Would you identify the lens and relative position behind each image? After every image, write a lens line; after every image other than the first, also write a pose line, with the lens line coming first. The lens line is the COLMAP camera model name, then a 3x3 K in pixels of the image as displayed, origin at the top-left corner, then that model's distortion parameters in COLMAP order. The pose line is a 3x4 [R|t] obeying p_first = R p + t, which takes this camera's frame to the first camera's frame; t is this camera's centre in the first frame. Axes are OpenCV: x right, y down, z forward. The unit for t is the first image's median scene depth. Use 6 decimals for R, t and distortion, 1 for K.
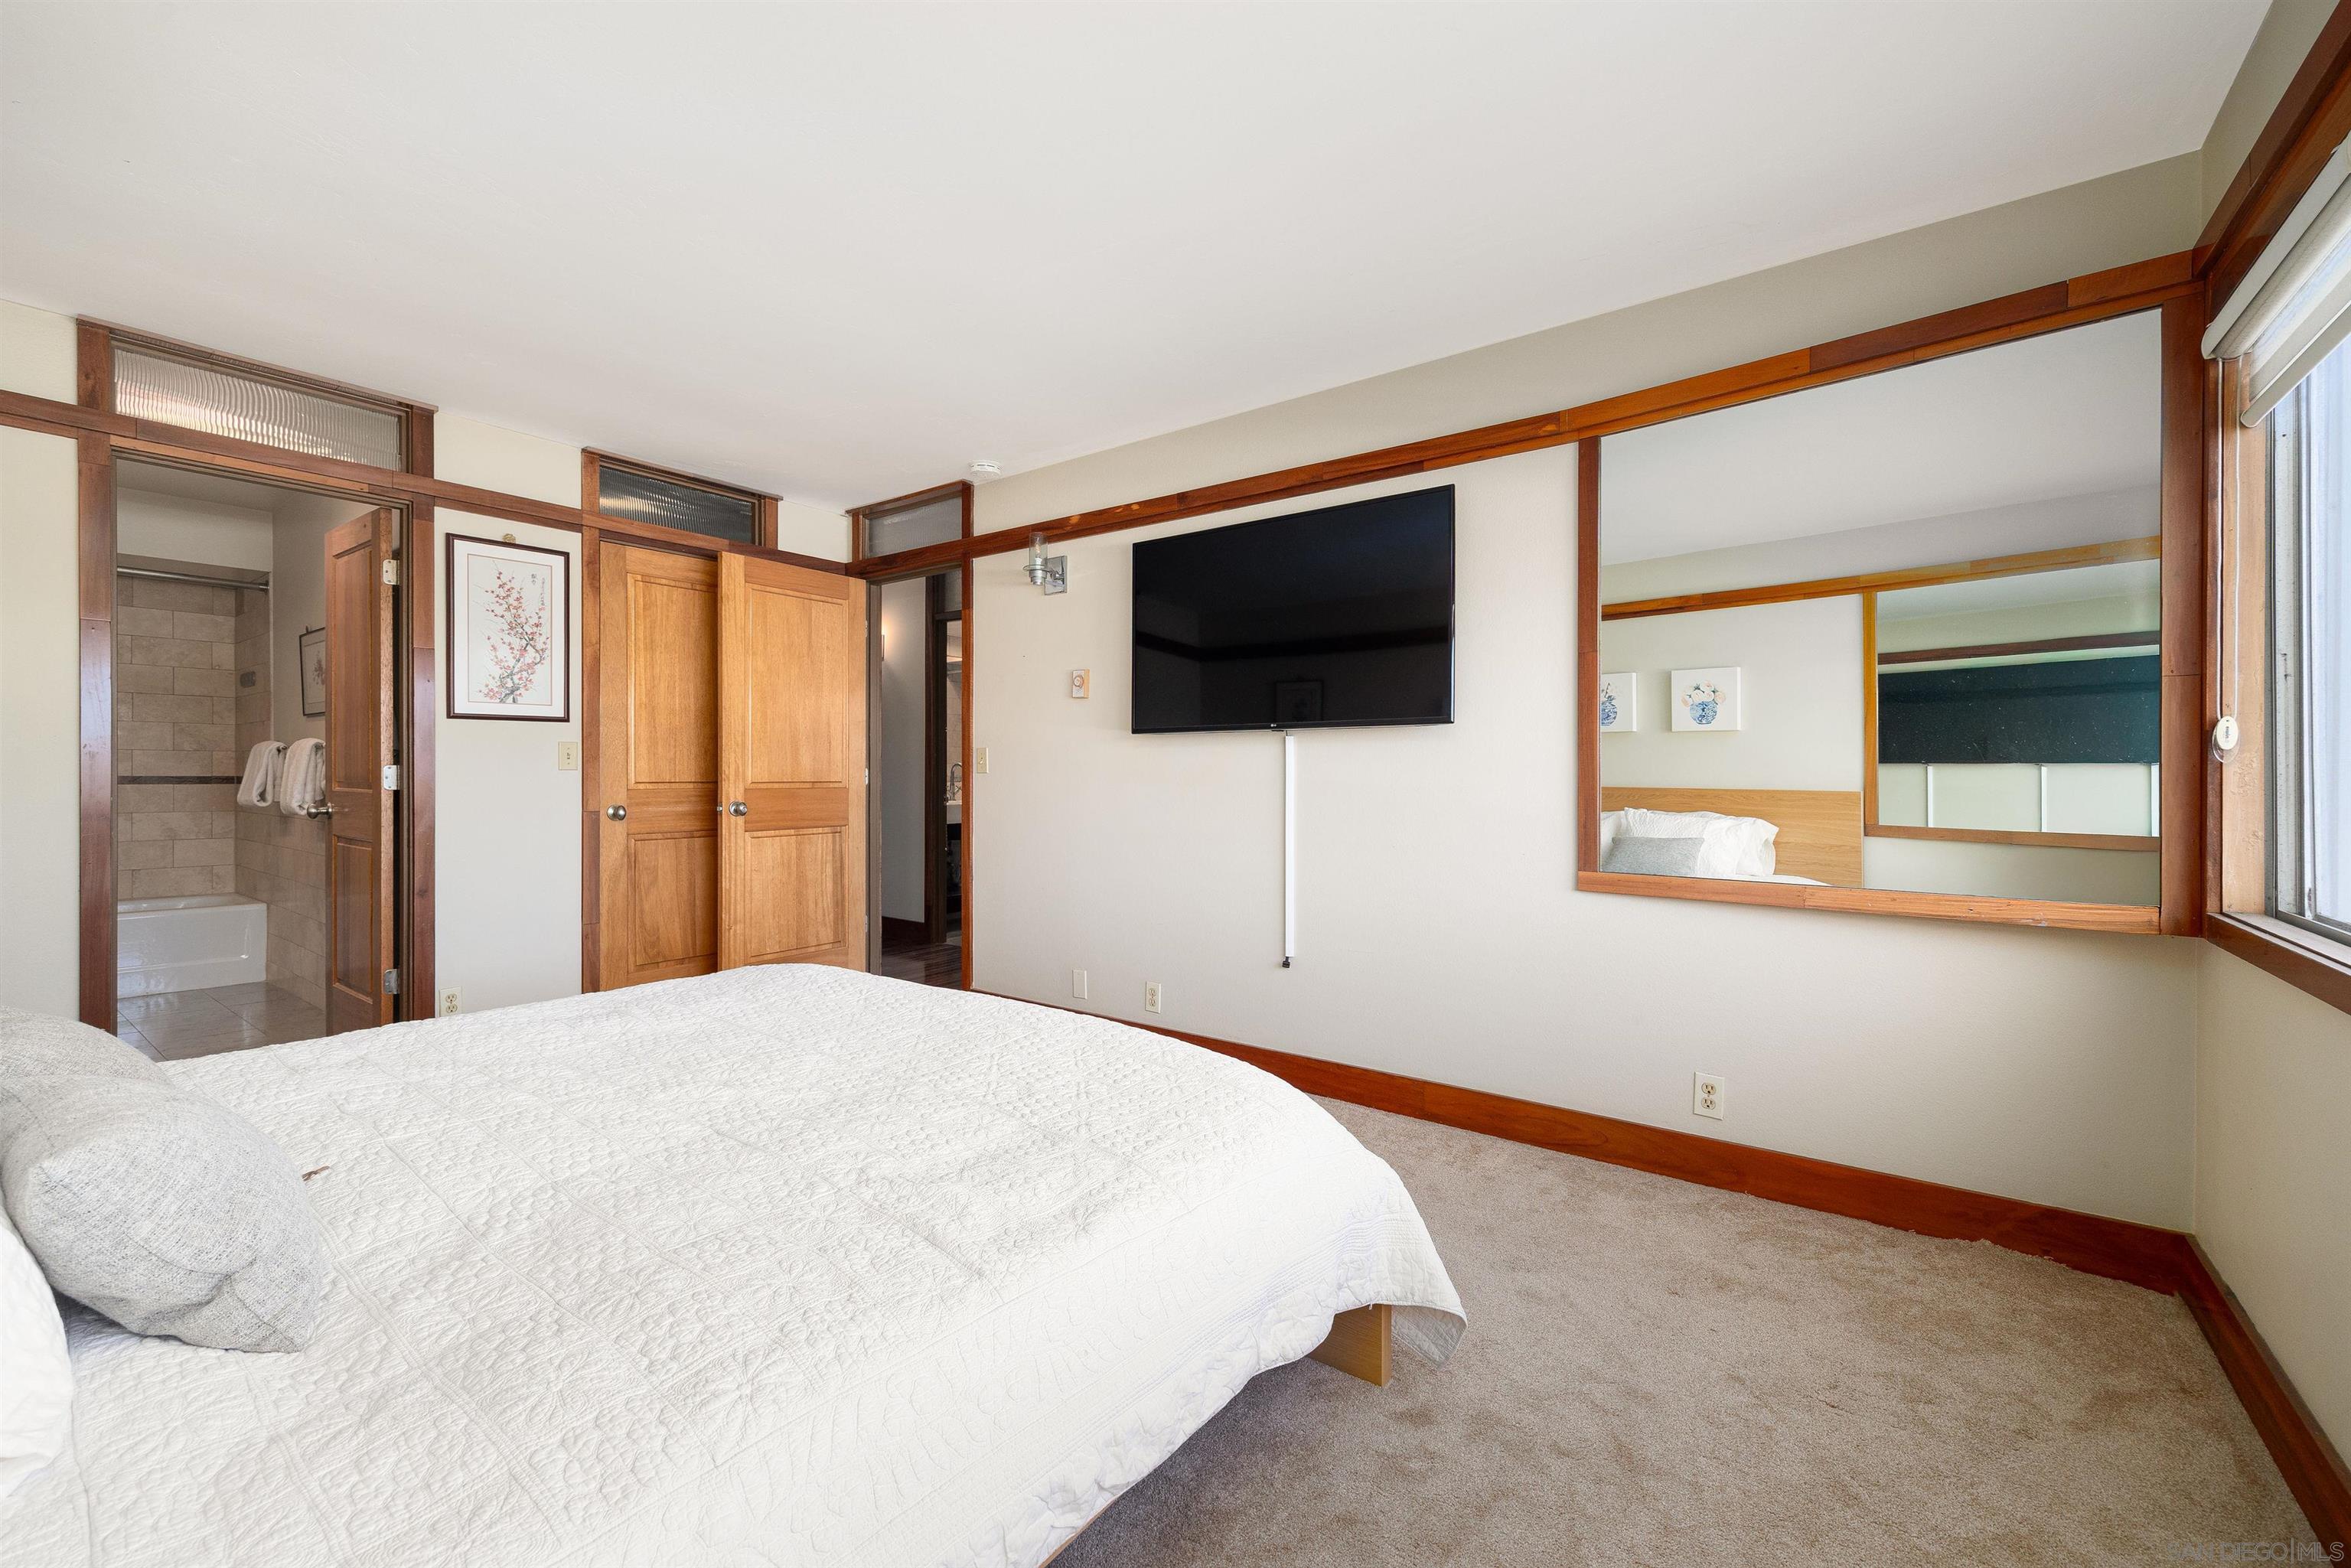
lens RADIAL K [[956.4, 0, 1169.9], [0, 956.4, 777.3], [0, 0, 1]] dist [-0.000557, -0.000032]
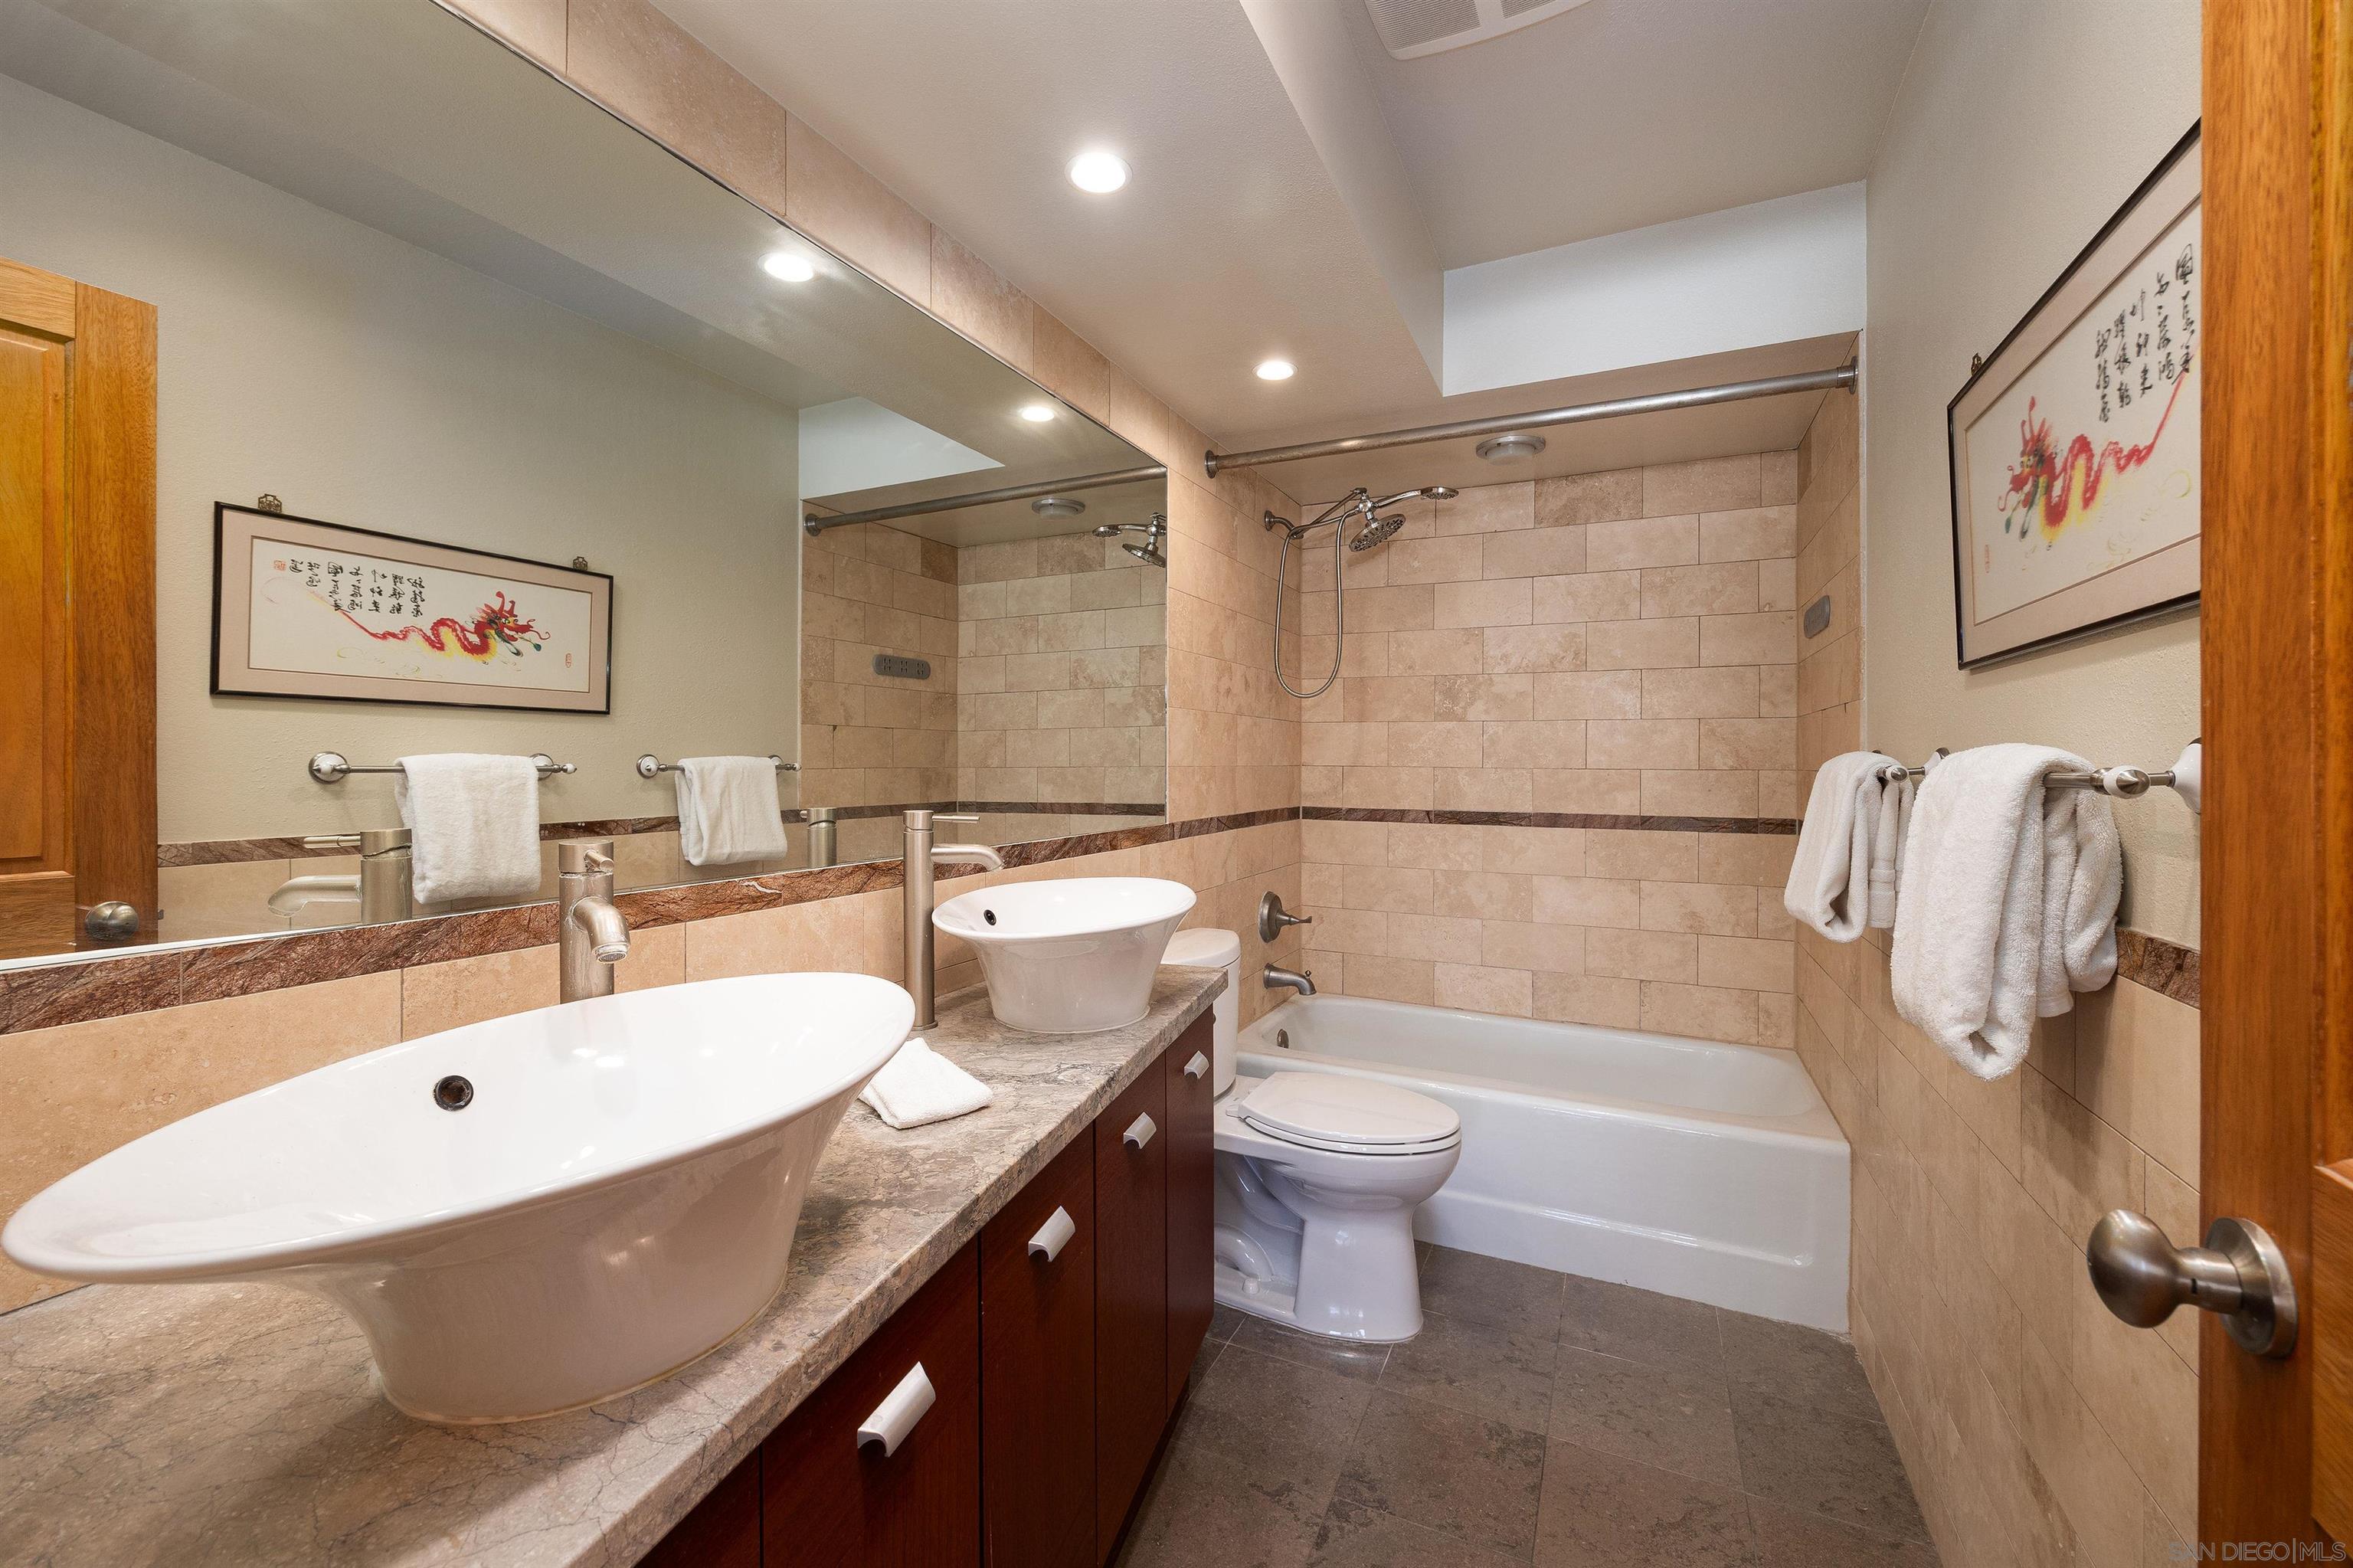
lens RADIAL K [[957.3, 0, 1170.5], [0, 957.3, 770.0], [0, 0, 1]] dist [-0.000557, -0.000032]
pose [[0.192927, 0.002177, -0.981211, -0.568626], [-0.004037, 0.999991, 0.001425, -0.027745], [0.981205, 0.003686, 0.192934, 0.602688]]
